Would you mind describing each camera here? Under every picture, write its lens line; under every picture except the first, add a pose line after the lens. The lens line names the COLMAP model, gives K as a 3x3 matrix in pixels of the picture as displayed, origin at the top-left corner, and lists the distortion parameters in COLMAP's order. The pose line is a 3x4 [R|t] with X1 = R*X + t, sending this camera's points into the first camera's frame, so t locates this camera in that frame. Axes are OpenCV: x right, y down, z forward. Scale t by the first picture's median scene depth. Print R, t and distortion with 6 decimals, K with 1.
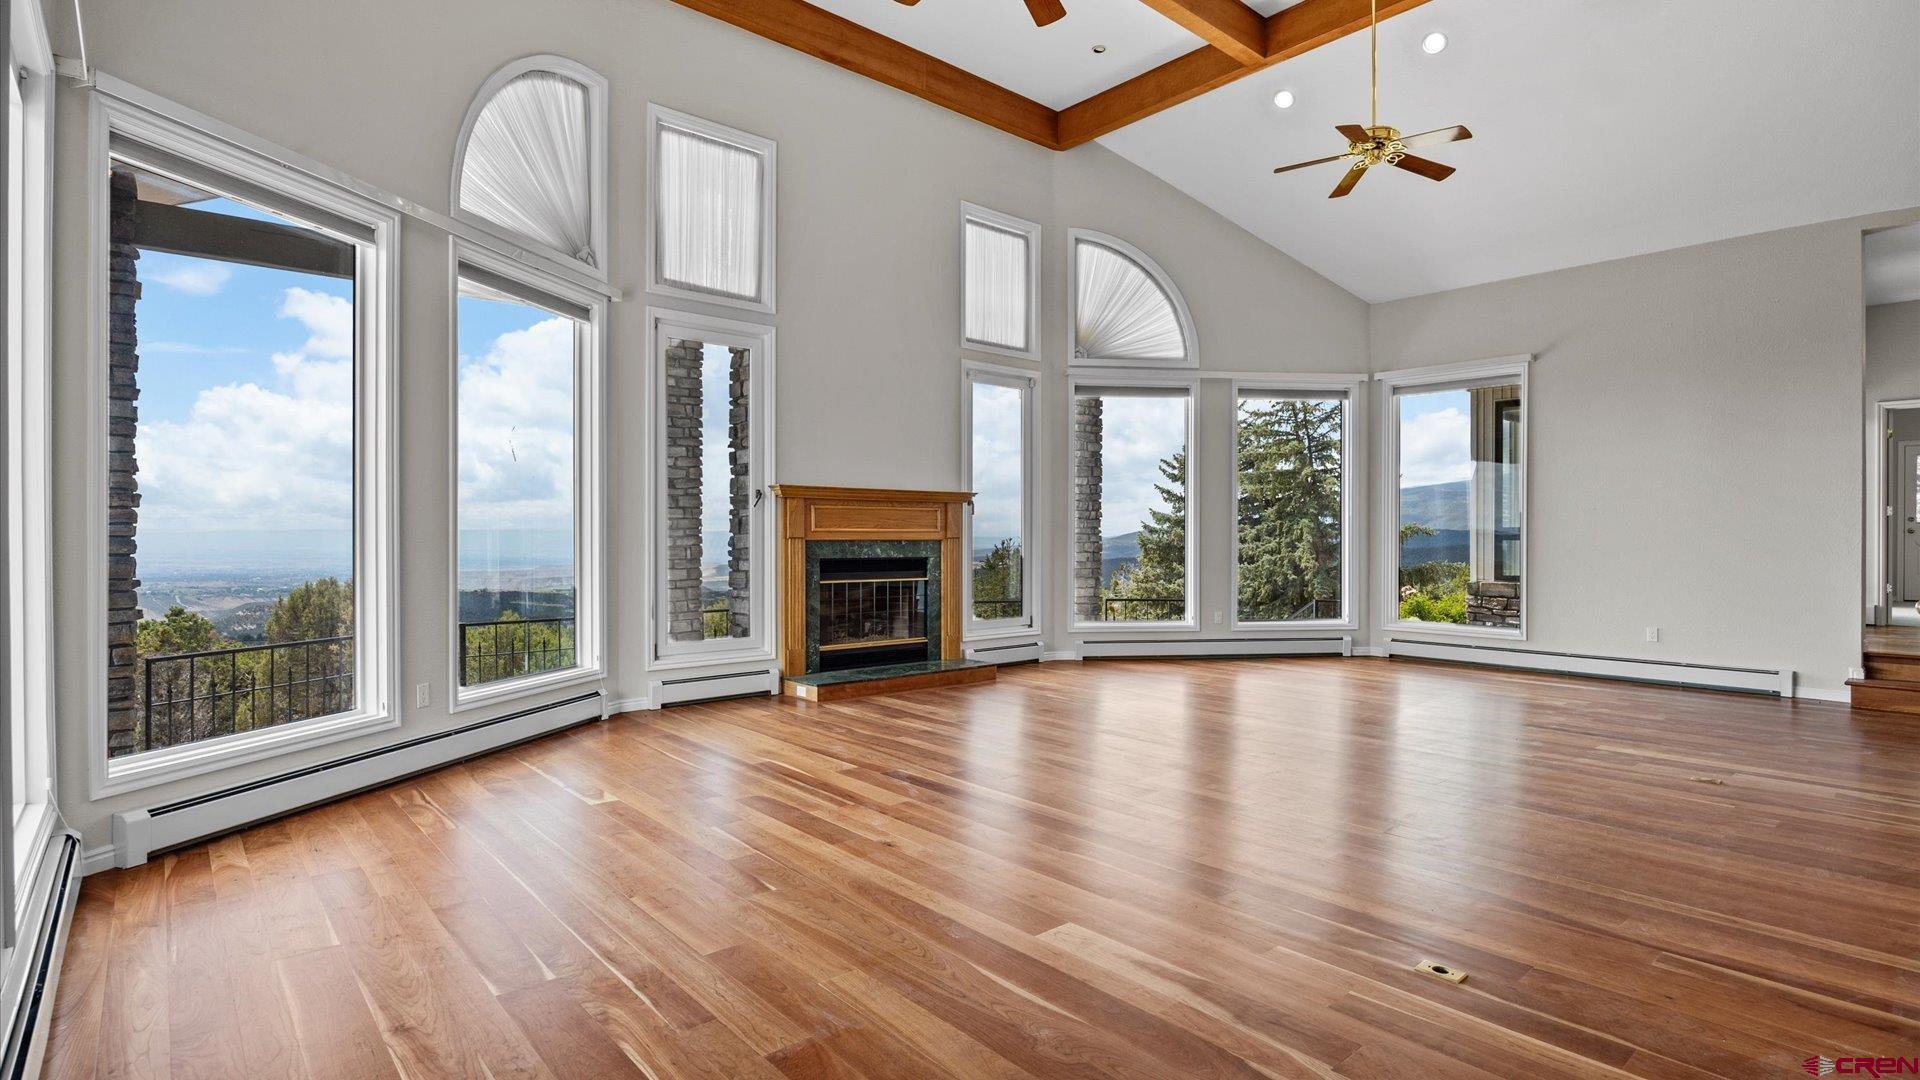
lens RADIAL K [[943.9, 0, 960.0], [0, 943.9, 540.0], [0, 0, 1]] dist [-0.002228, -0.000881]
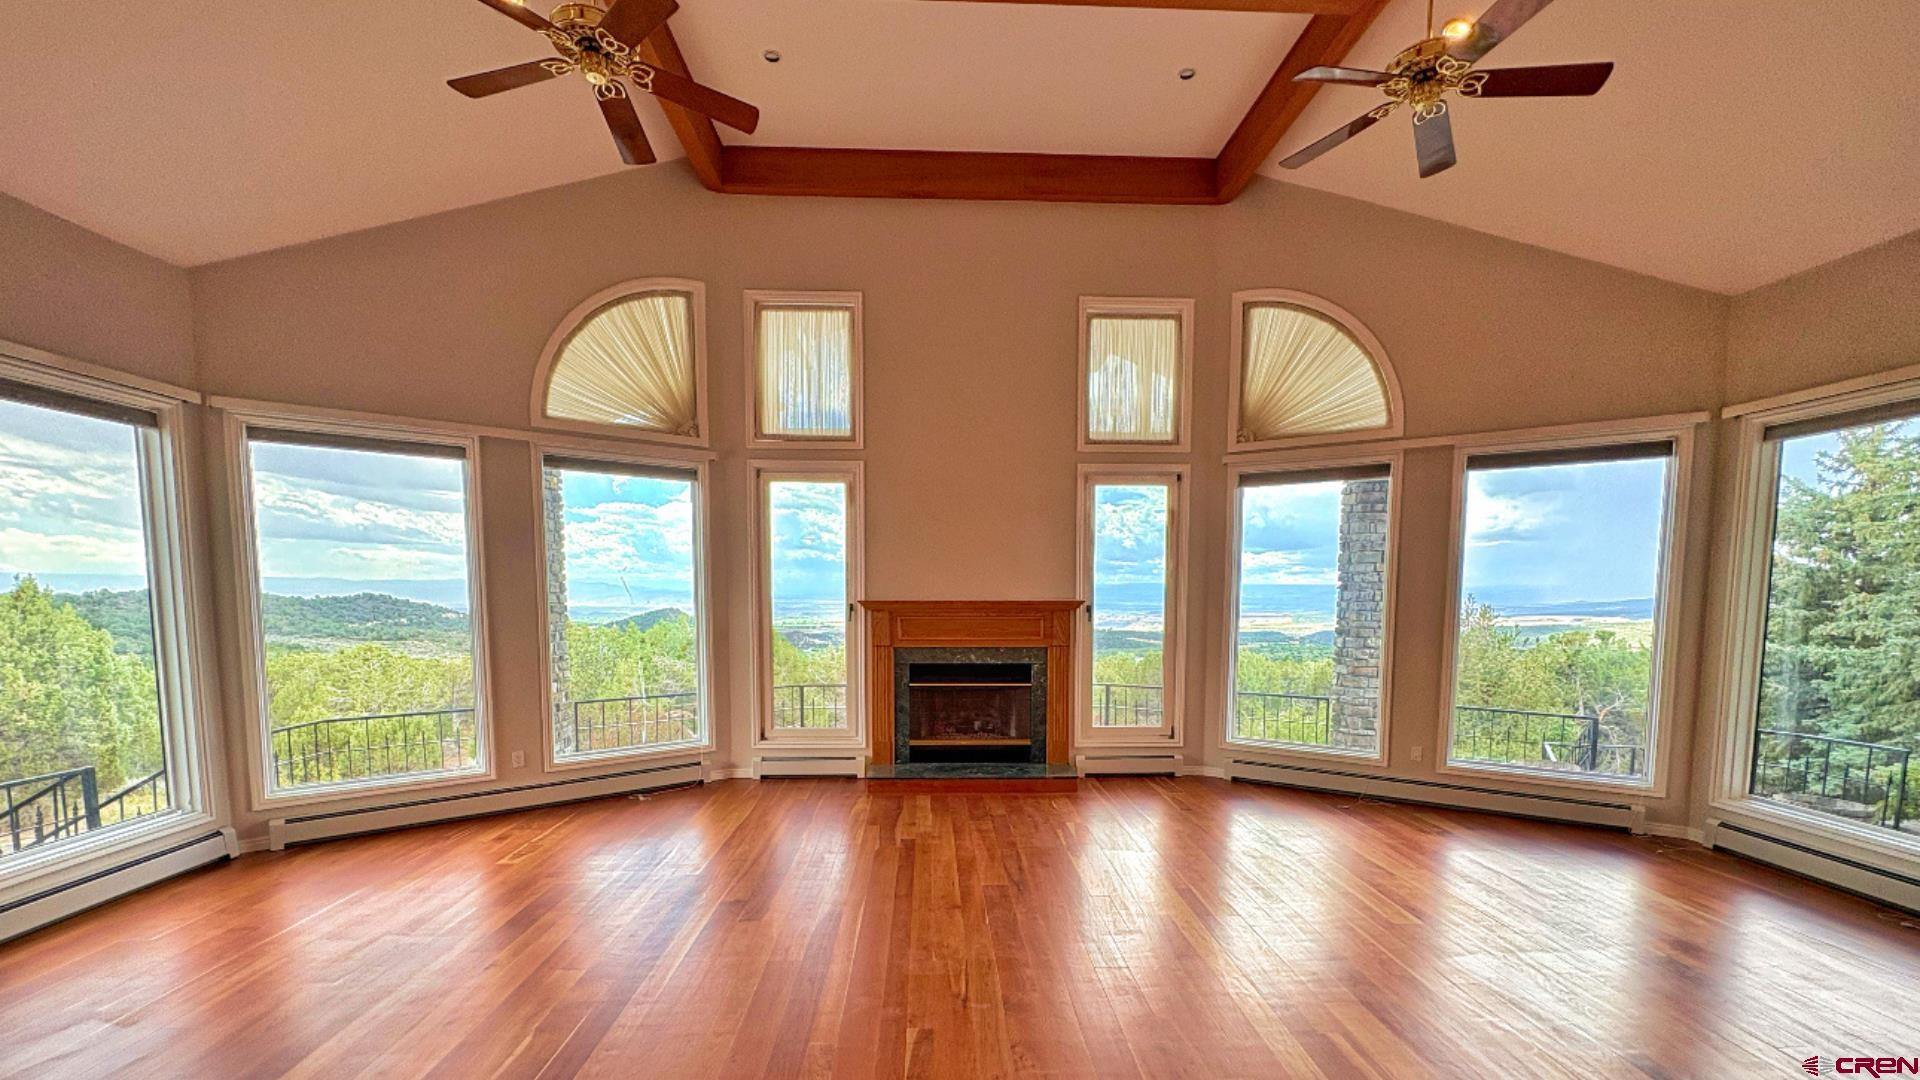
lens RADIAL K [[748.7, 0, 954.5], [0, 748.7, 657.9], [0, 0, 1]] dist [-0.000544, -0.000102]
pose [[0.778560, 0.055060, -0.625150, 0.413764], [-0.002702, 0.996429, 0.084396, -0.057595], [0.627564, -0.064018, 0.775928, 0.310983]]
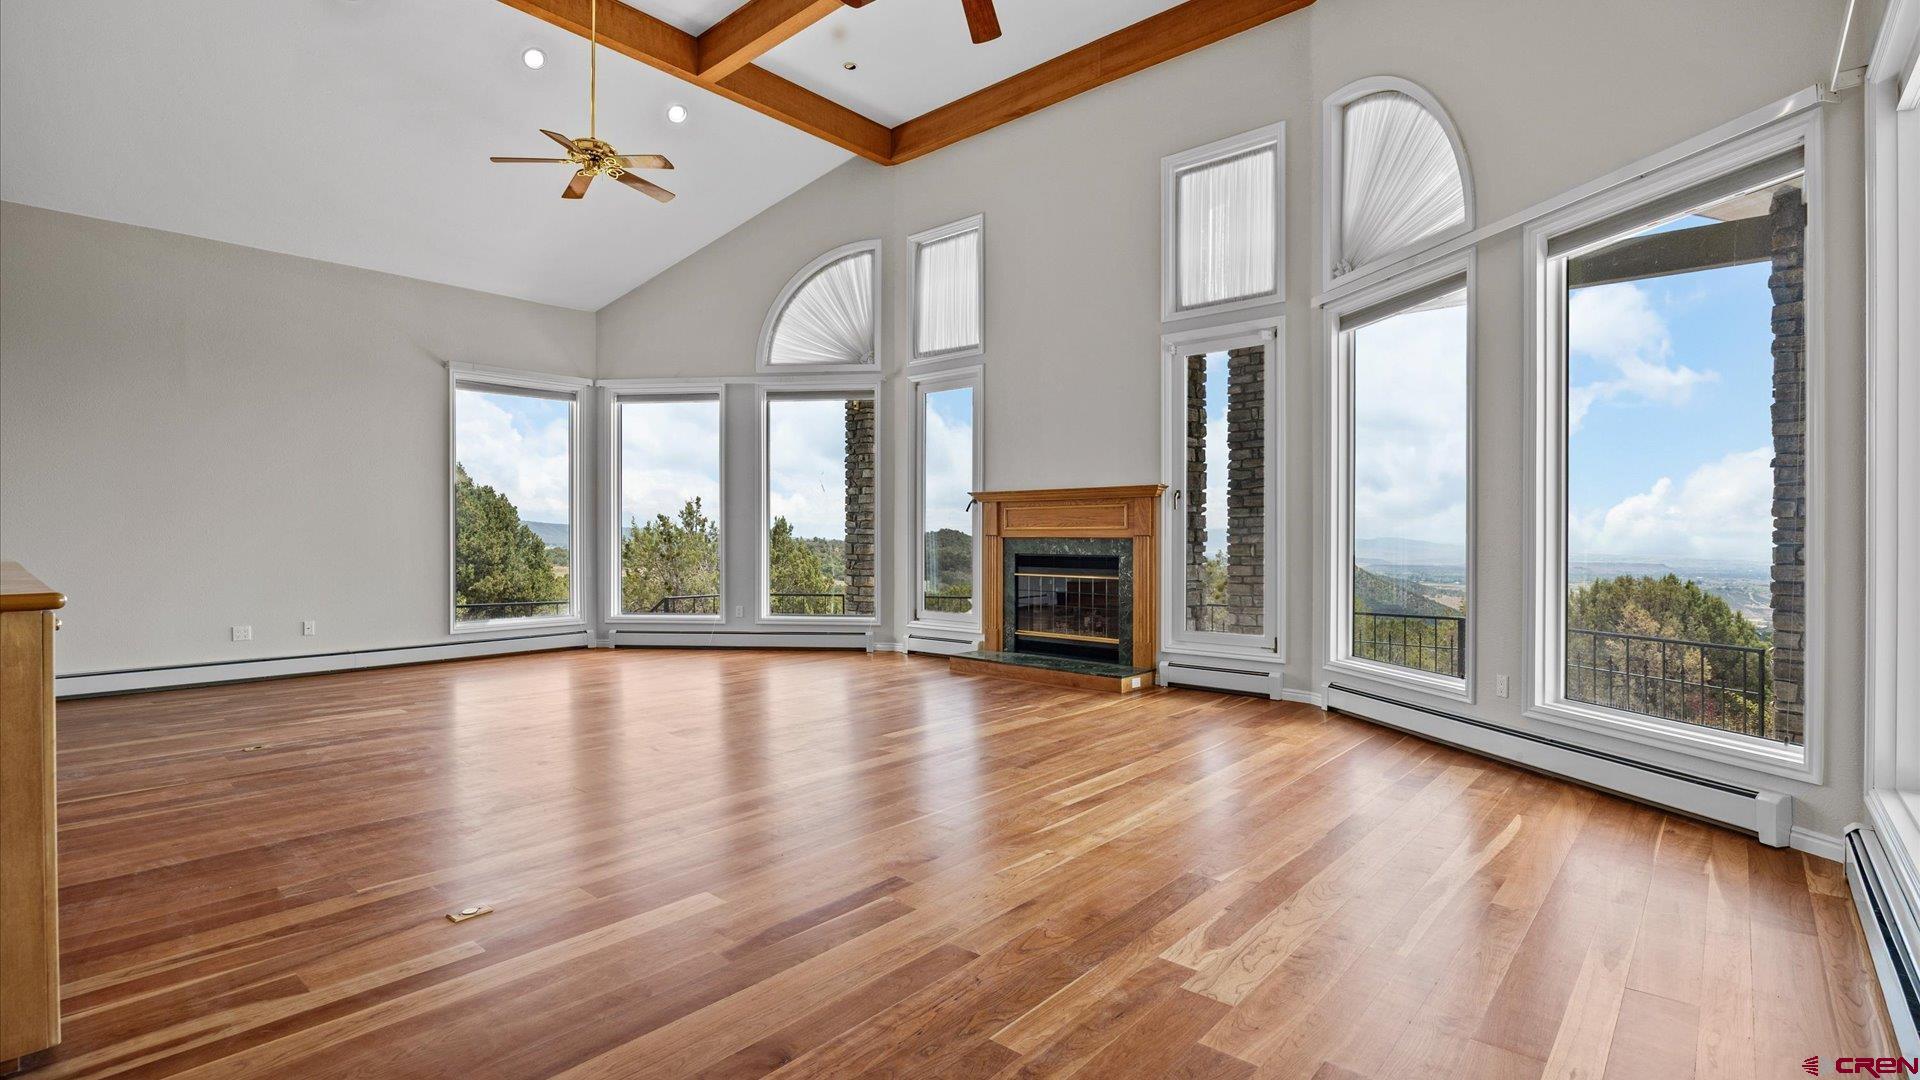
lens RADIAL K [[879.3, 0, 960.0], [0, 879.3, 540.0], [0, 0, 1]] dist [-0.001656, 0.000210]
pose [[0.137248, 0.004791, -0.990525, 0.827744], [-0.003937, 0.999983, 0.004291, -0.001115], [0.990529, 0.003311, 0.137264, 0.719581]]
